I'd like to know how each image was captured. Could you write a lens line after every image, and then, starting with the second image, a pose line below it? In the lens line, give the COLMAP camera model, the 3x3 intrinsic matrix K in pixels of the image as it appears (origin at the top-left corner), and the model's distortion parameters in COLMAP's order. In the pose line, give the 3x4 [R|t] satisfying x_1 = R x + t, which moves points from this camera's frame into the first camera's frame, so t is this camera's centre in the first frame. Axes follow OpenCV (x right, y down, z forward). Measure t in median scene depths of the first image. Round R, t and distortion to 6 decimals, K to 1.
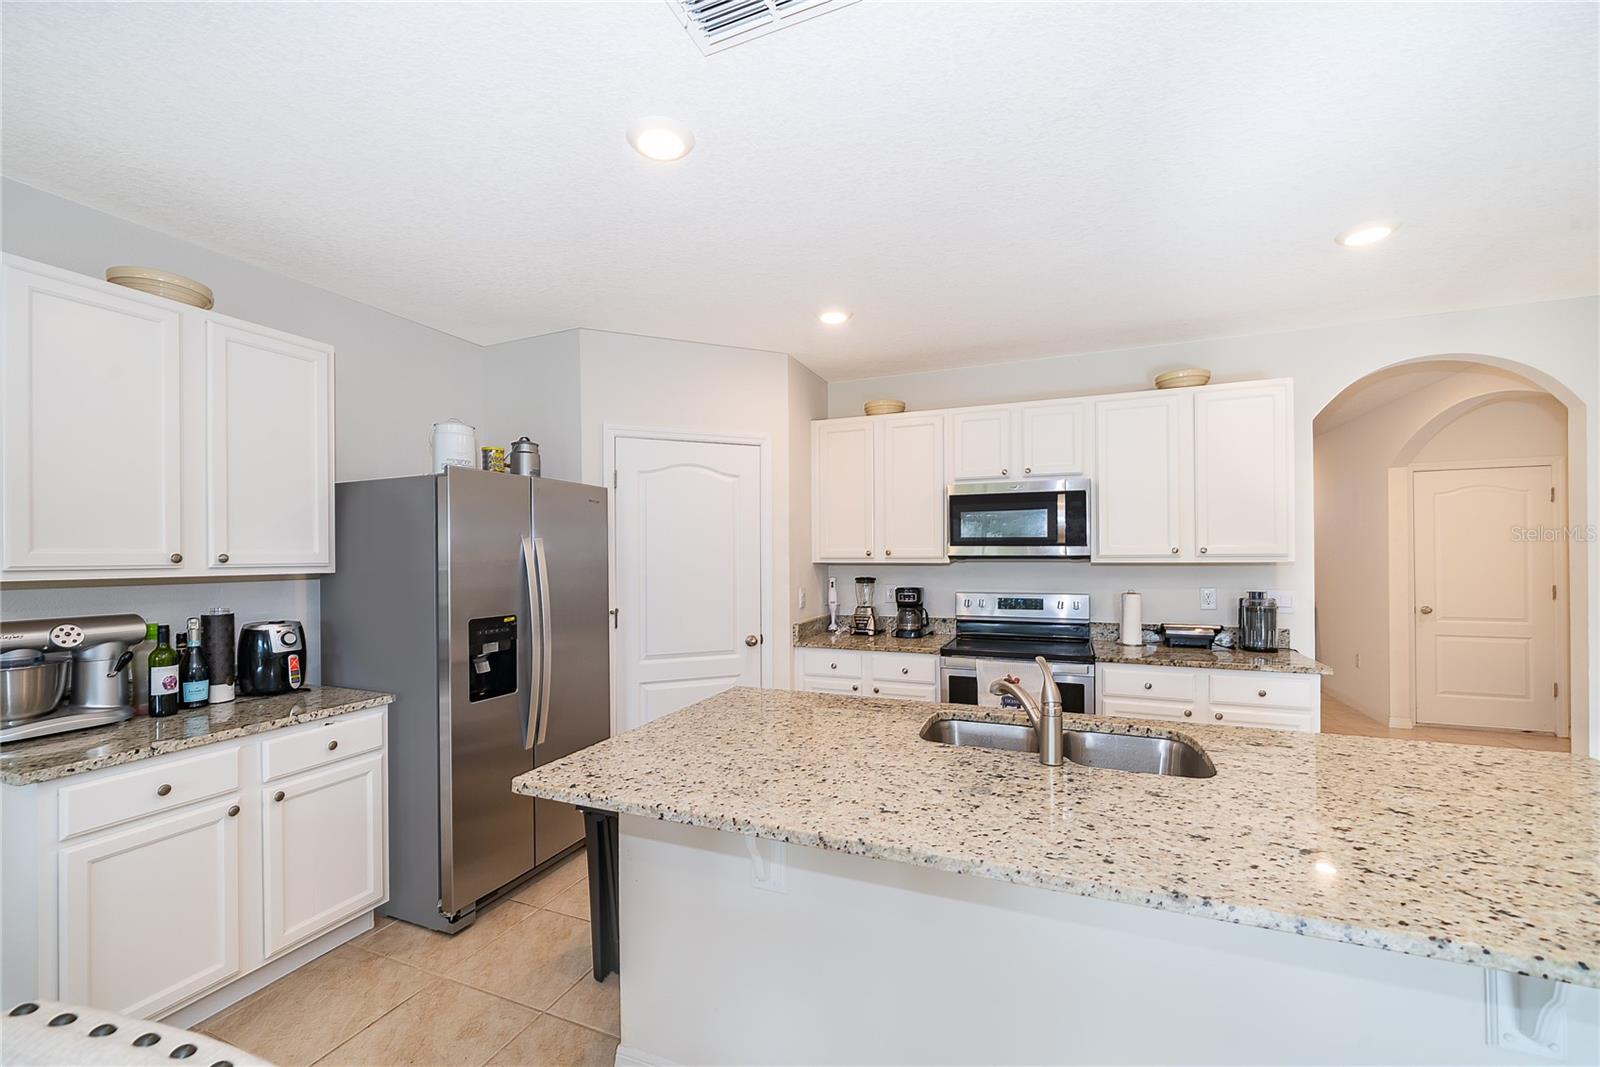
lens RADIAL K [[640.7, 0, 792.1], [0, 640.7, 559.5], [0, 0, 1]] dist [0.000568, 0.000058]
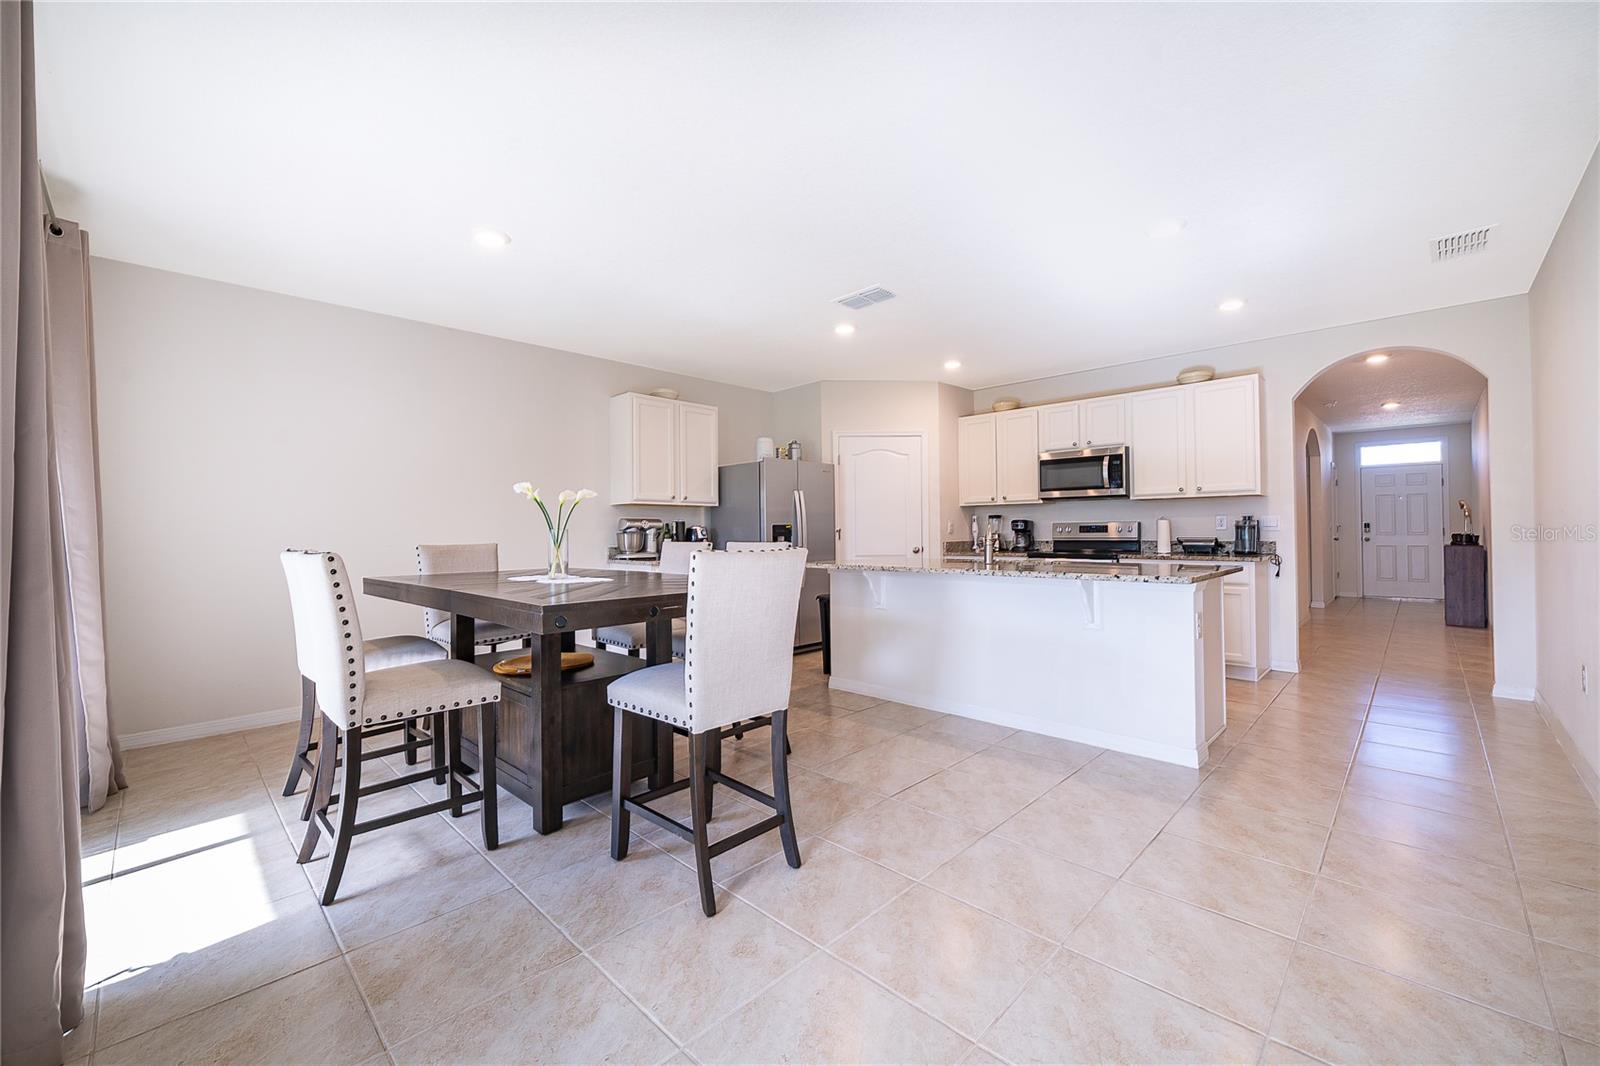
lens RADIAL K [[640.7, 0, 793.9], [0, 640.7, 523.5], [0, 0, 1]] dist [0.000568, 0.000058]
pose [[0.926275, -0.006552, -0.376791, 0.306135], [-0.000299, 0.999836, -0.018121, 0.095228], [0.376848, 0.016897, 0.926121, -0.779567]]
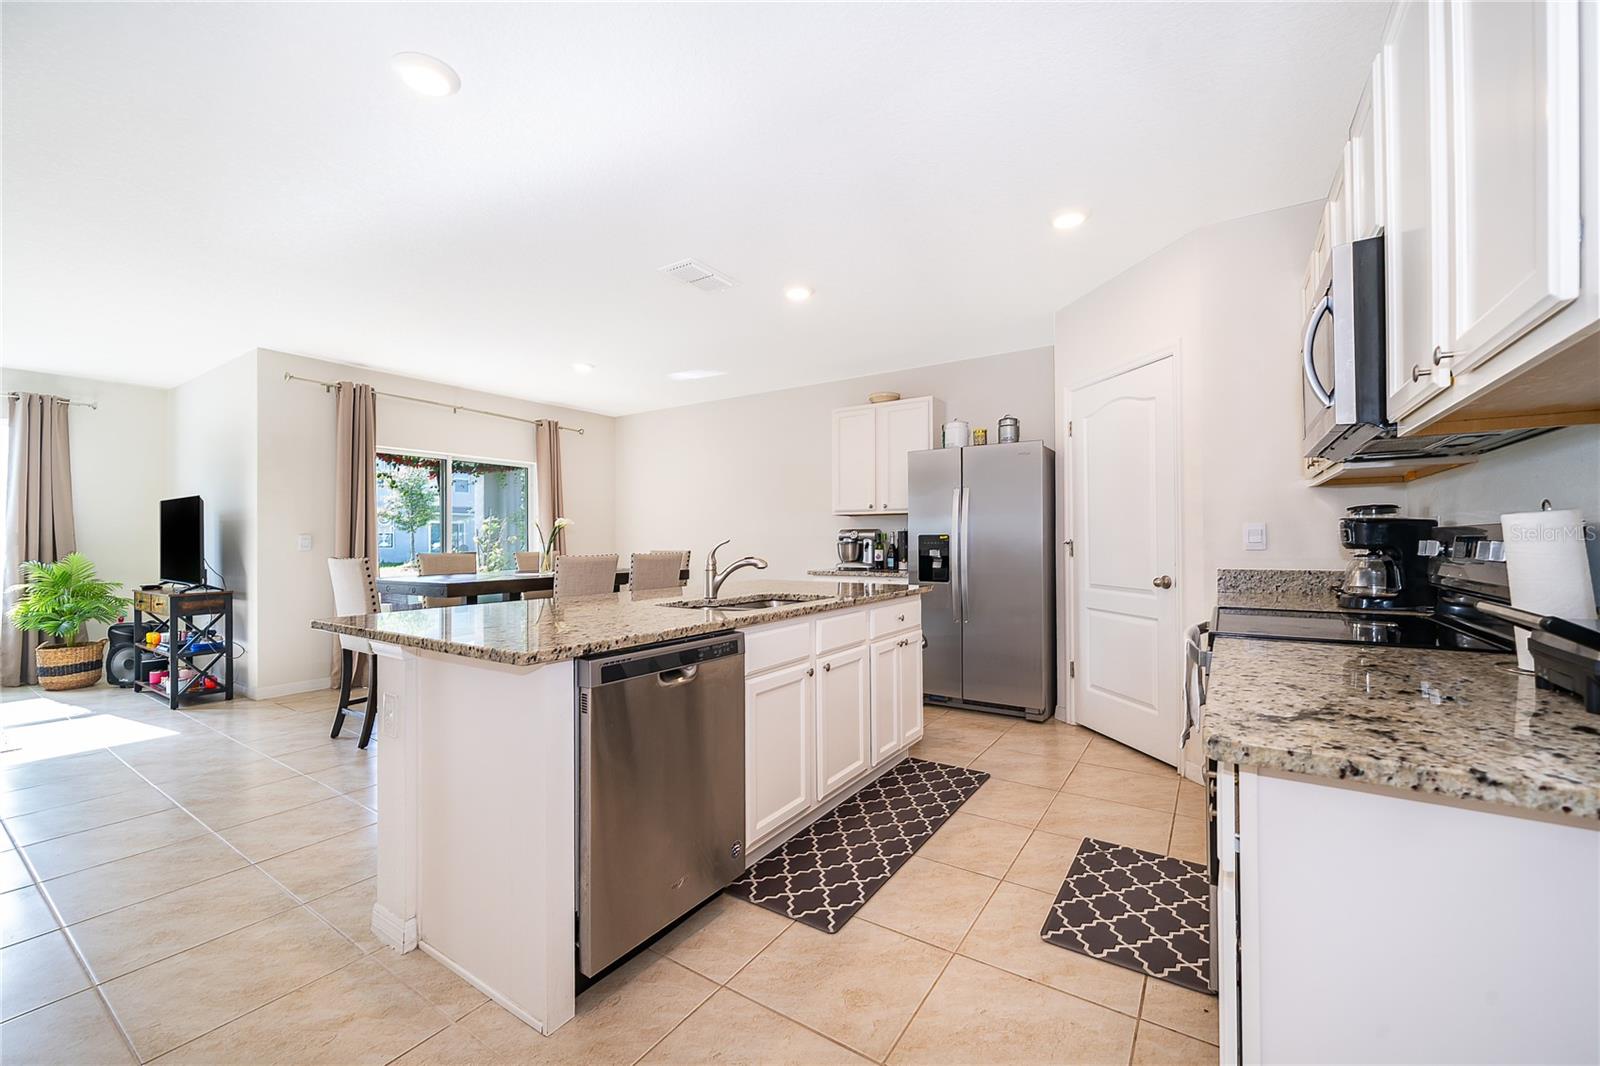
lens RADIAL K [[640.7, 0, 793.1], [0, 640.7, 533.8], [0, 0, 1]] dist [0.000568, 0.000058]
pose [[-0.199357, -0.002815, -0.979923, 0.971553], [-0.003164, 0.999993, -0.002229, 0.070375], [0.979922, 0.002656, -0.199364, 0.742877]]
